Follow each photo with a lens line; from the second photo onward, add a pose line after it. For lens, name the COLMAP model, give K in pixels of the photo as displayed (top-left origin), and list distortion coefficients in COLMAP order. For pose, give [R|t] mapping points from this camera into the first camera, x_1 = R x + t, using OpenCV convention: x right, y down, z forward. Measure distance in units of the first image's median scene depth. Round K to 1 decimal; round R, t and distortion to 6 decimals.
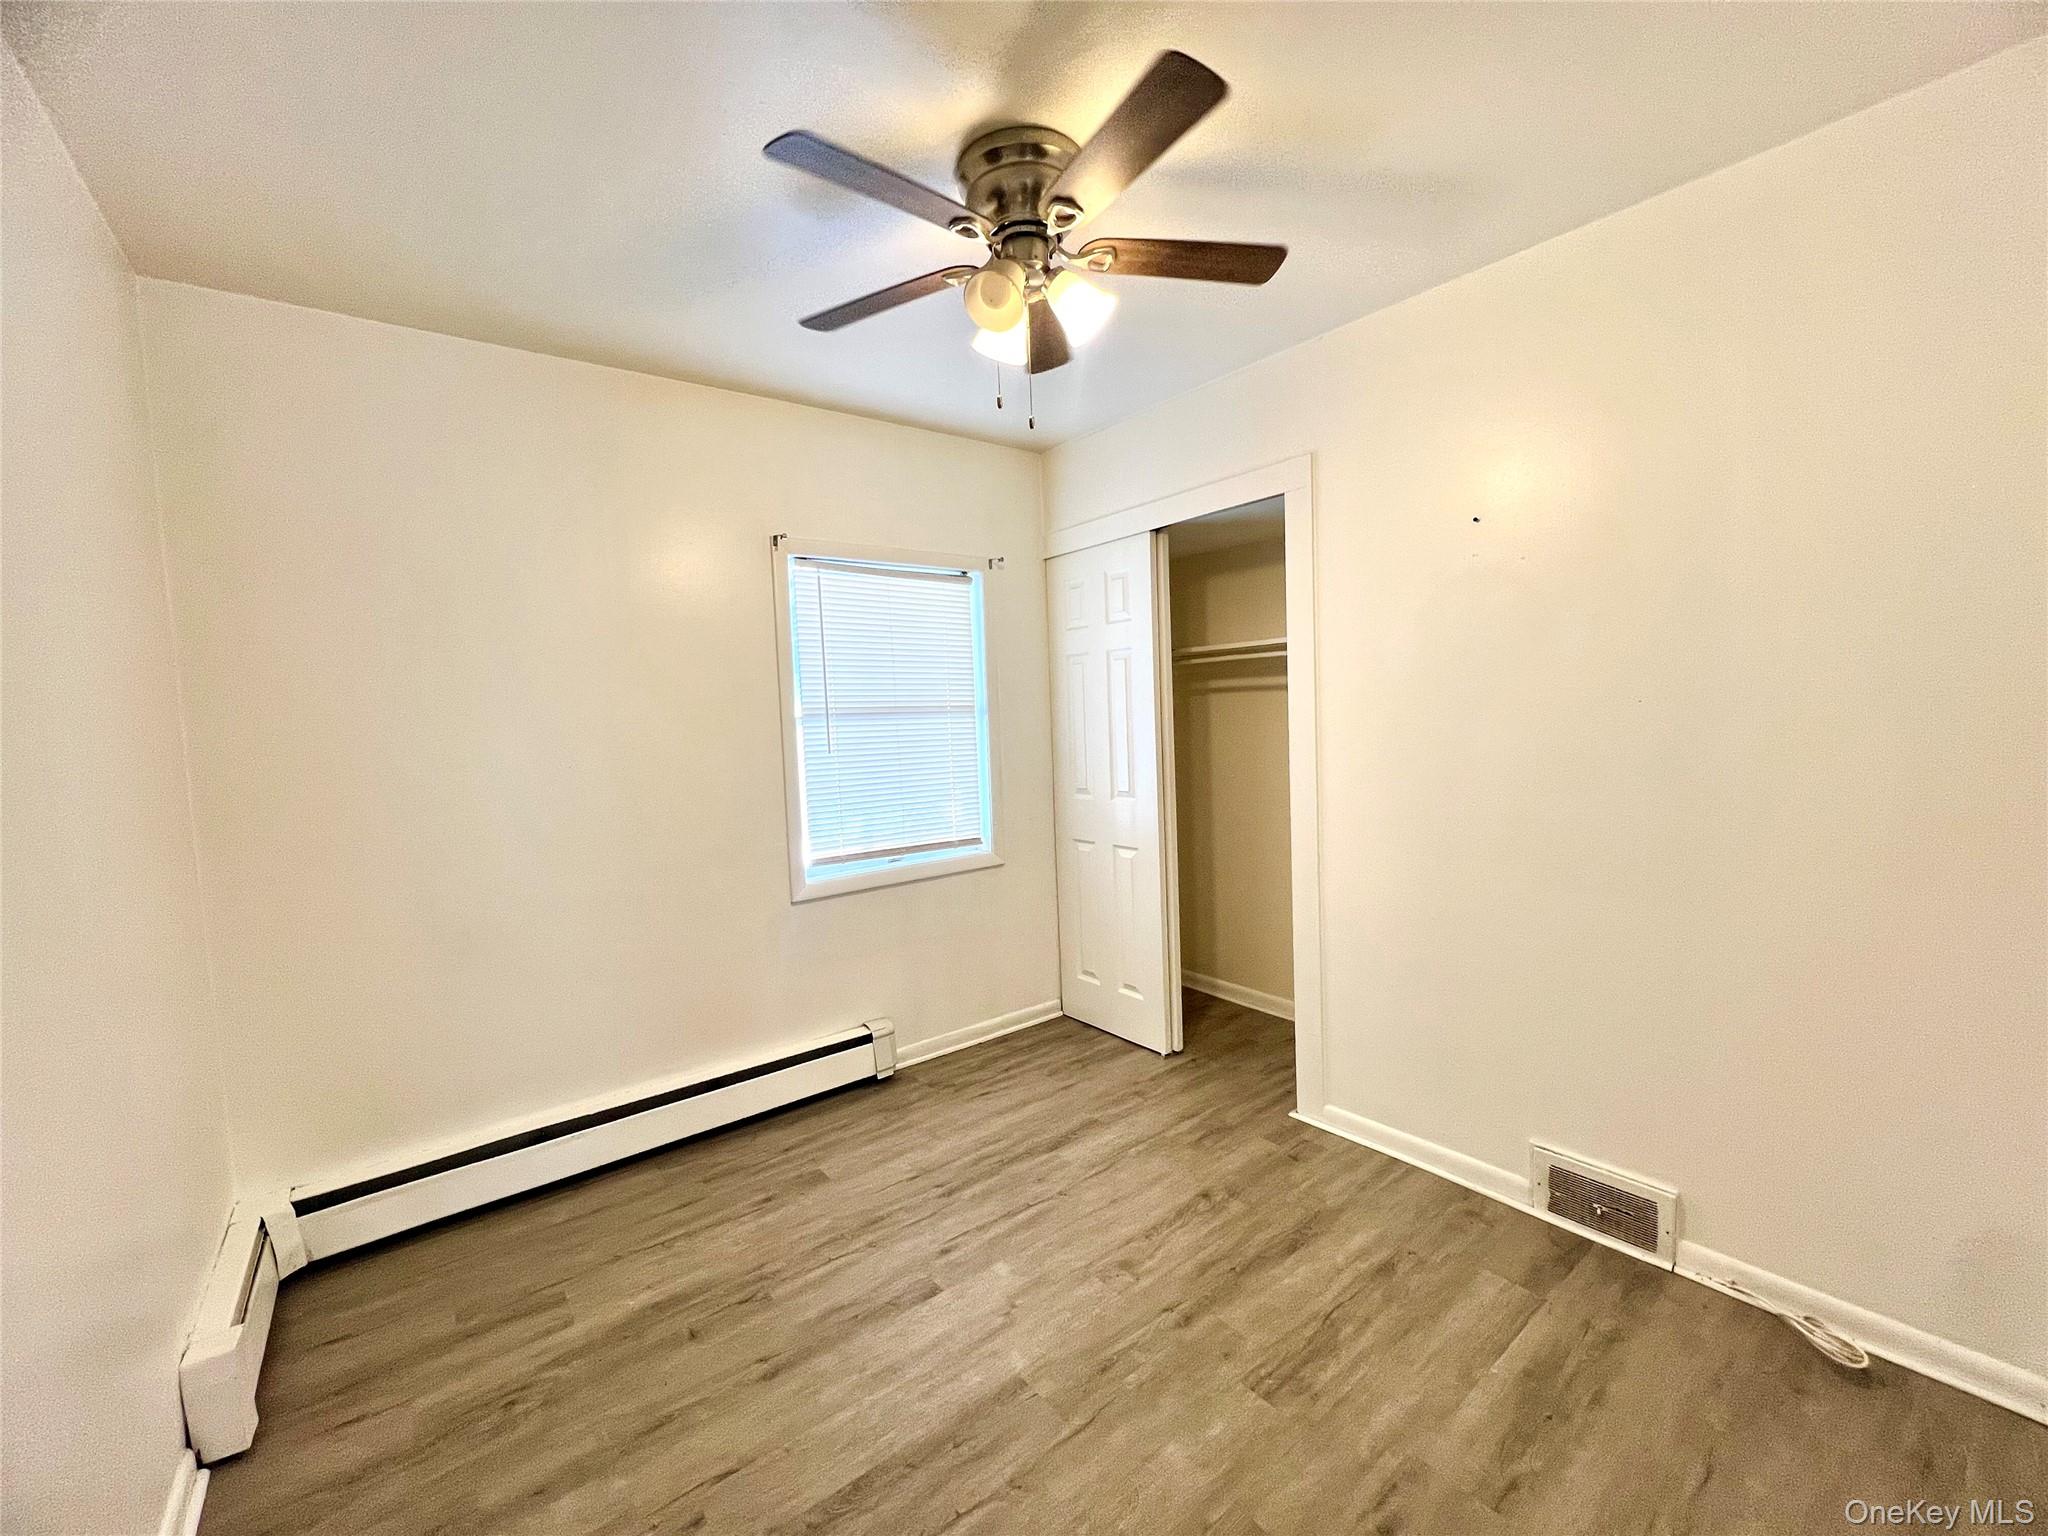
lens RADIAL K [[818.0, 0, 1018.7], [0, 818.0, 768.2], [0, 0, 1]] dist [-0.000698, 0.000561]
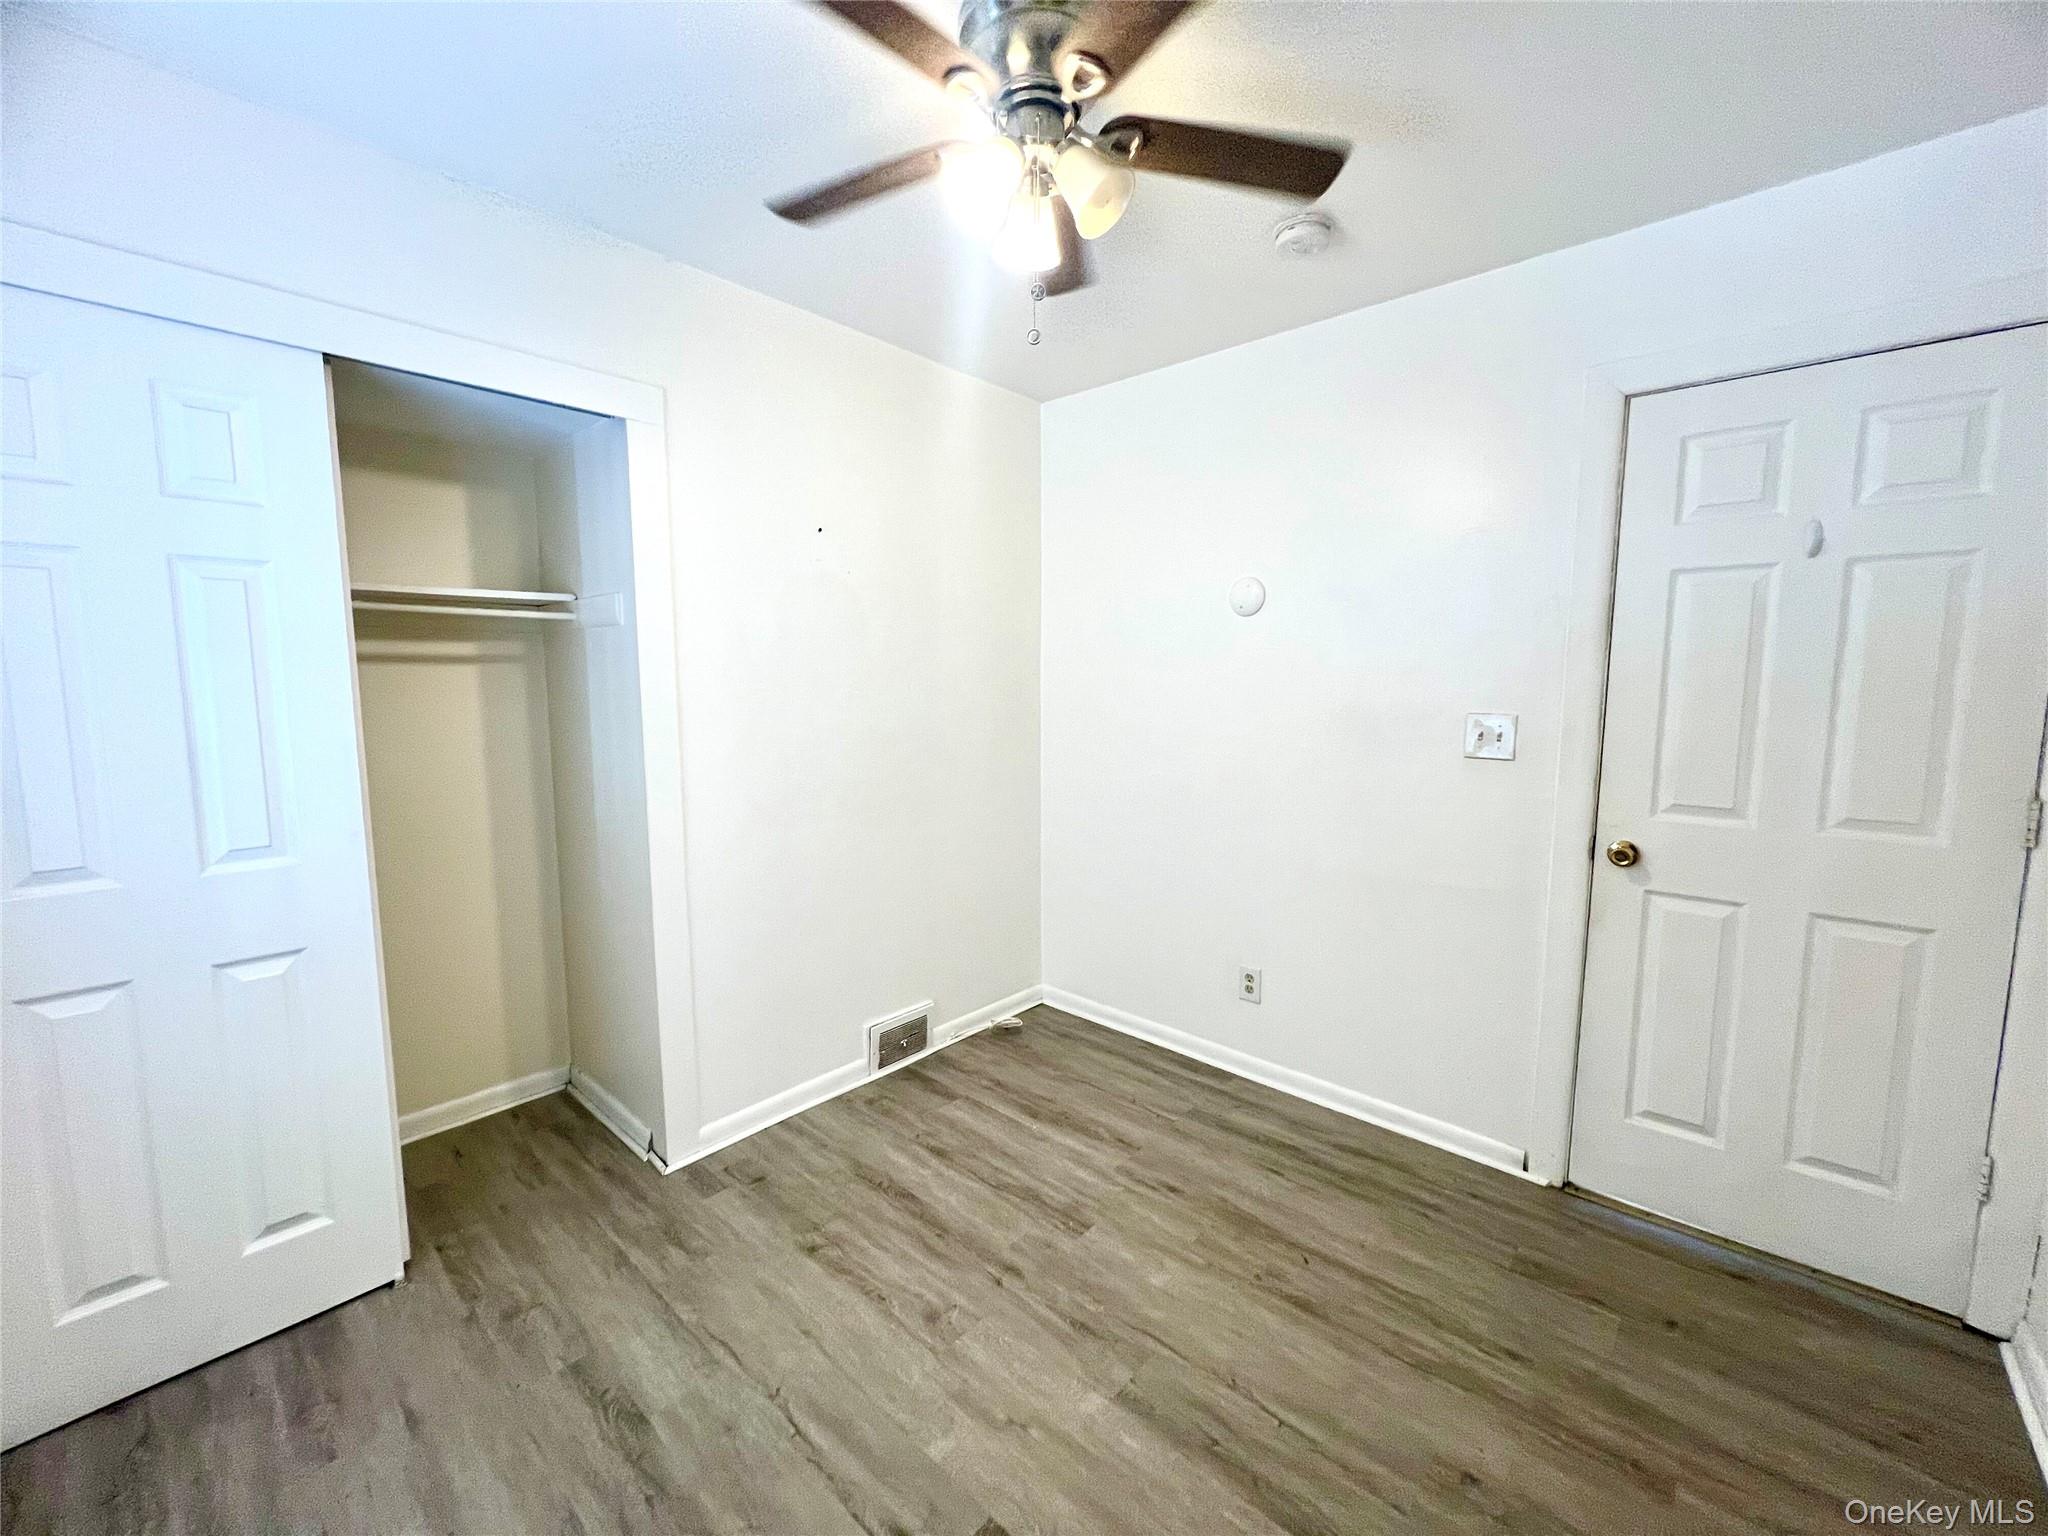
lens RADIAL K [[818.0, 0, 1018.6], [0, 818.0, 768.8], [0, 0, 1]] dist [-0.000698, 0.000561]
pose [[-0.164307, -0.069014, 0.983992, -0.735920], [0.075062, 0.993782, 0.082234, -0.043011], [-0.983549, 0.087372, -0.158105, 1.037541]]
